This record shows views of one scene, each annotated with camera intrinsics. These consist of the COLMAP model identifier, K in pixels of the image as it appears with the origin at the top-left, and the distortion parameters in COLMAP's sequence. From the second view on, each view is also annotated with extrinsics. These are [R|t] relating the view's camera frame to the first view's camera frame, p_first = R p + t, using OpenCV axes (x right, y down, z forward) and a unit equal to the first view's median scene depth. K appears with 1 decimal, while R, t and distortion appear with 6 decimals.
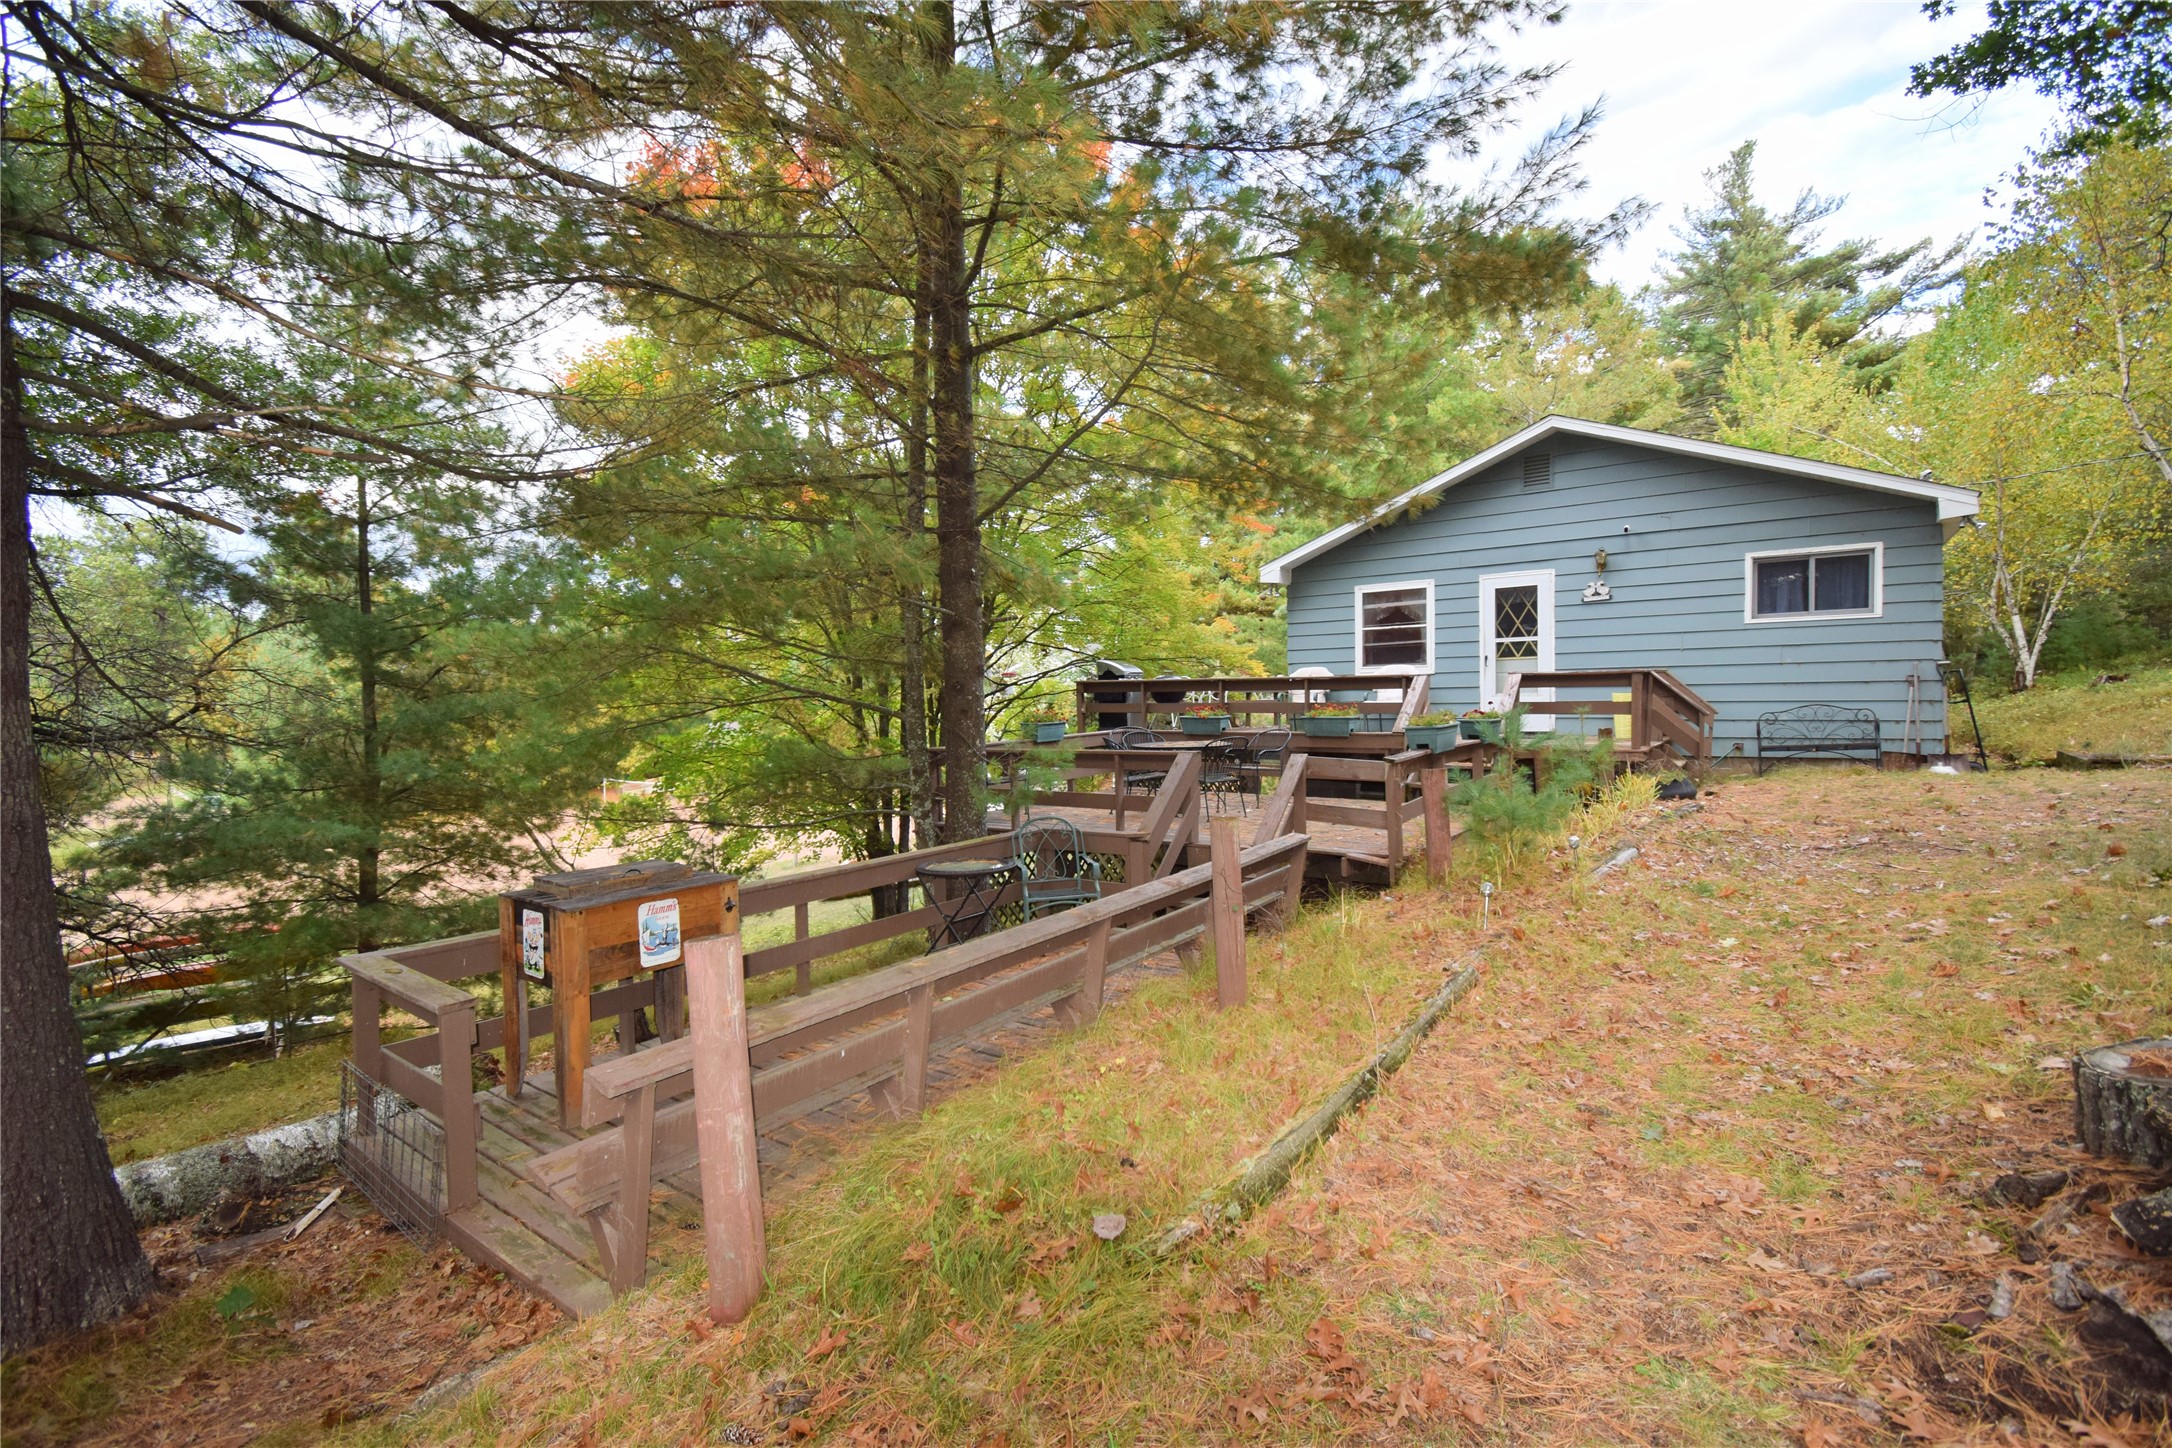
lens RADIAL K [[967.7, 0, 1089.2], [0, 967.7, 725.2], [0, 0, 1]] dist [-0.020135, -0.002327]
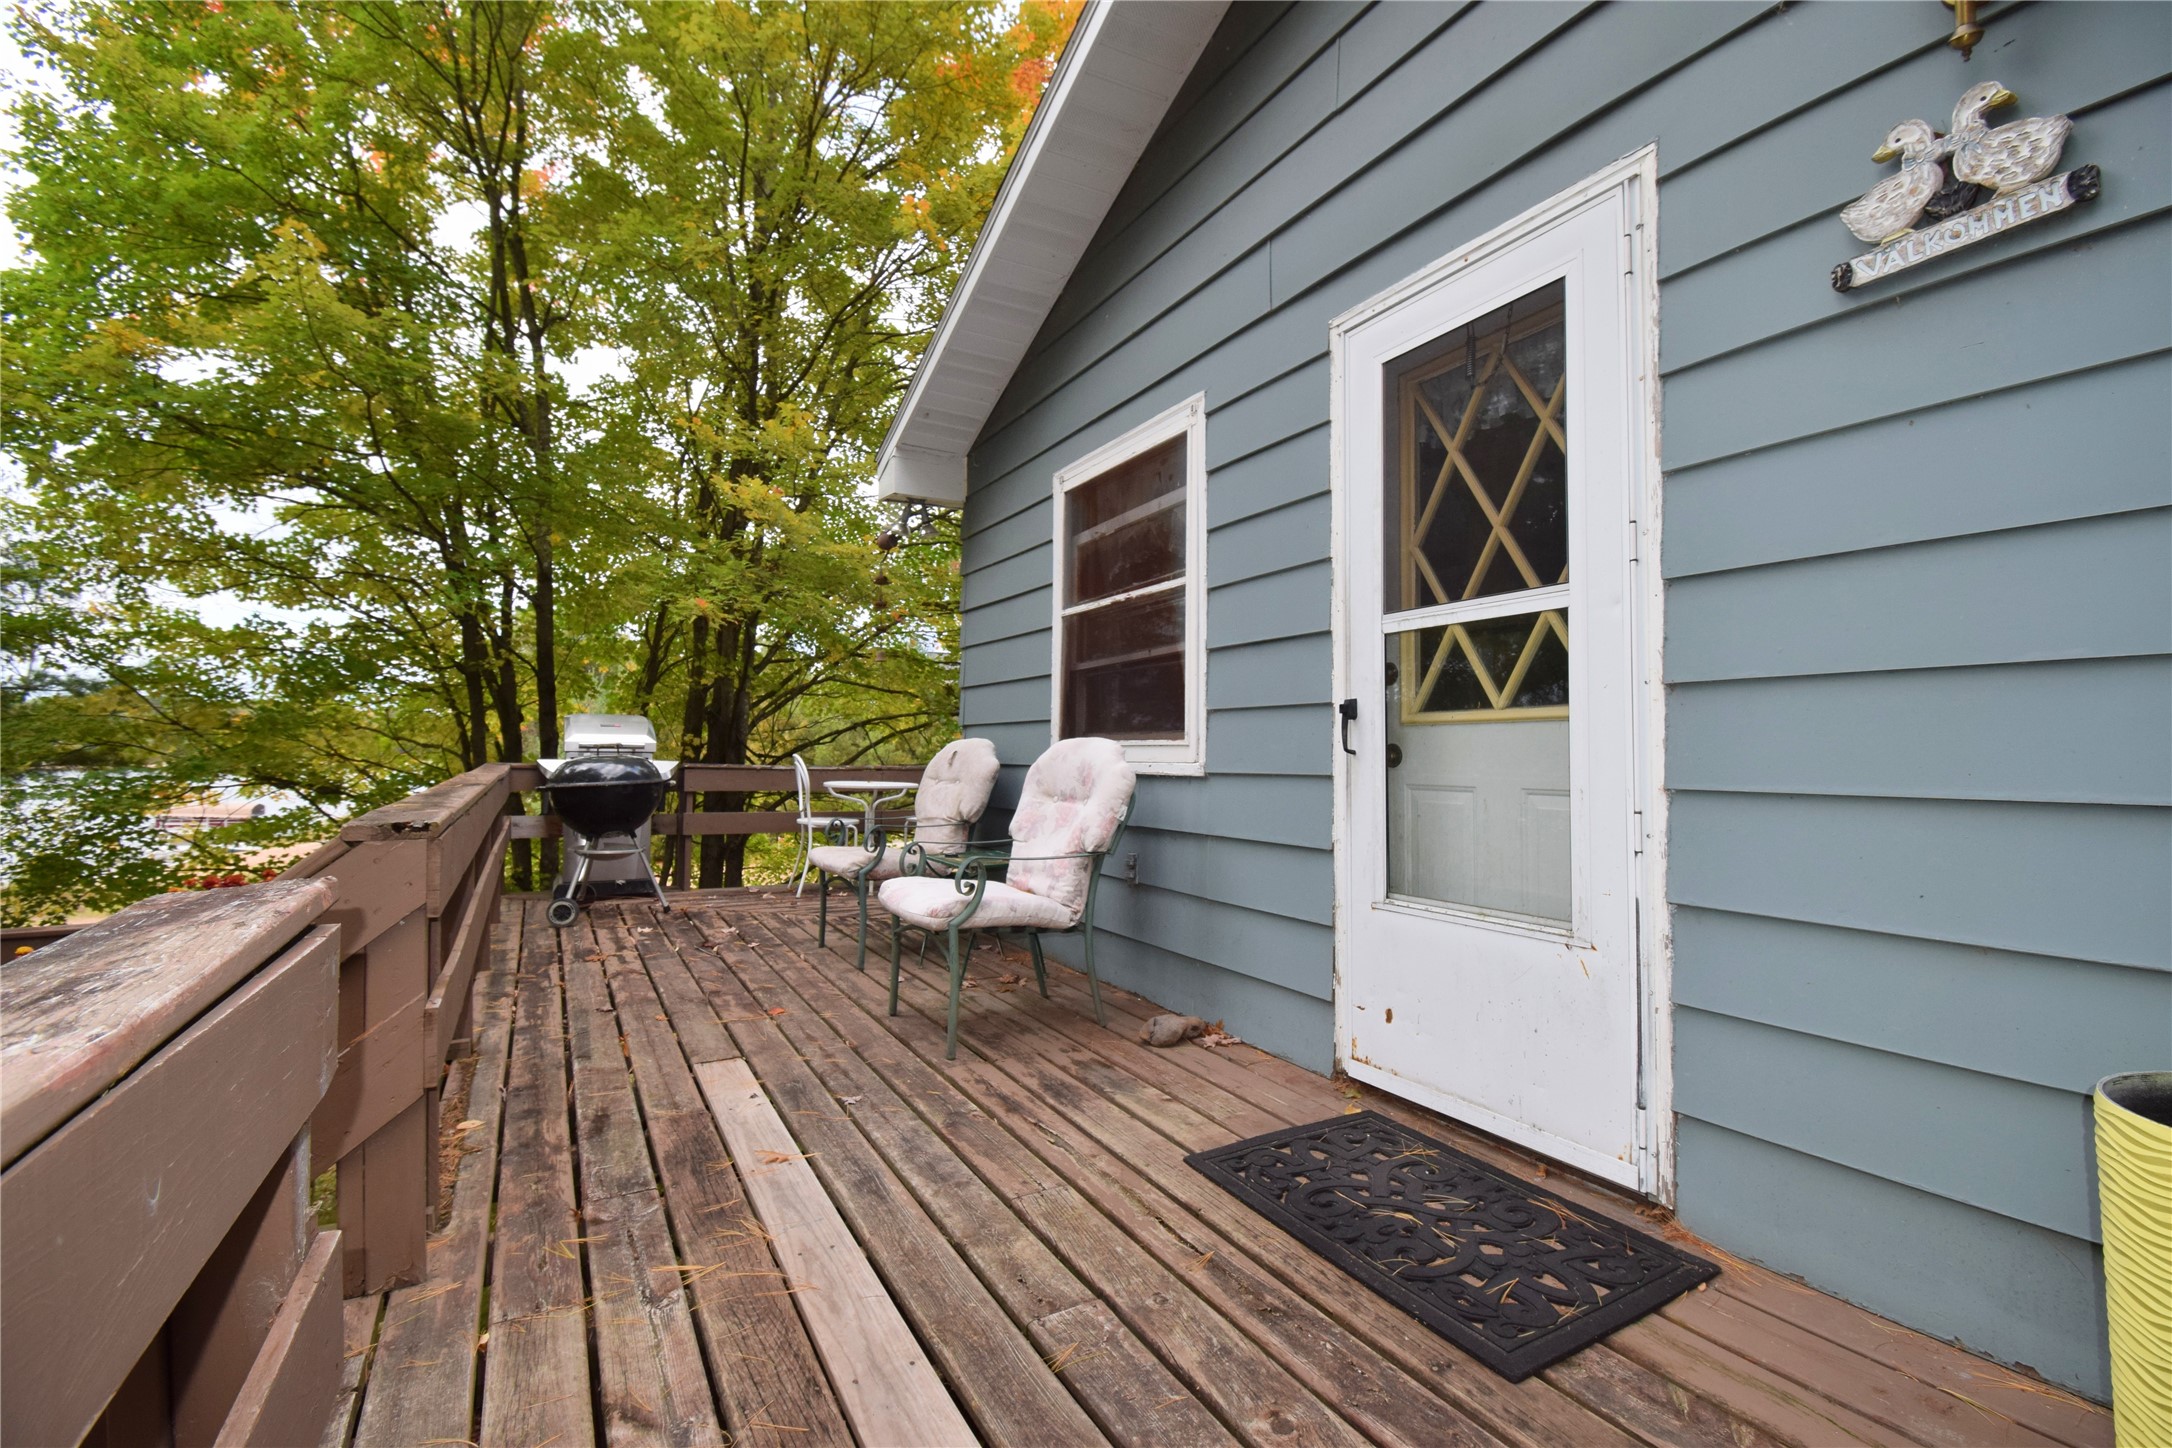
lens RADIAL K [[967.7, 0, 1082.5], [0, 967.7, 725.8], [0, 0, 1]] dist [-0.020135, -0.002327]
pose [[0.902949, -0.012316, -0.429571, 0.432803], [0.001297, 0.999663, -0.025932, -0.059967], [0.429746, 0.022858, 0.902661, 0.765205]]
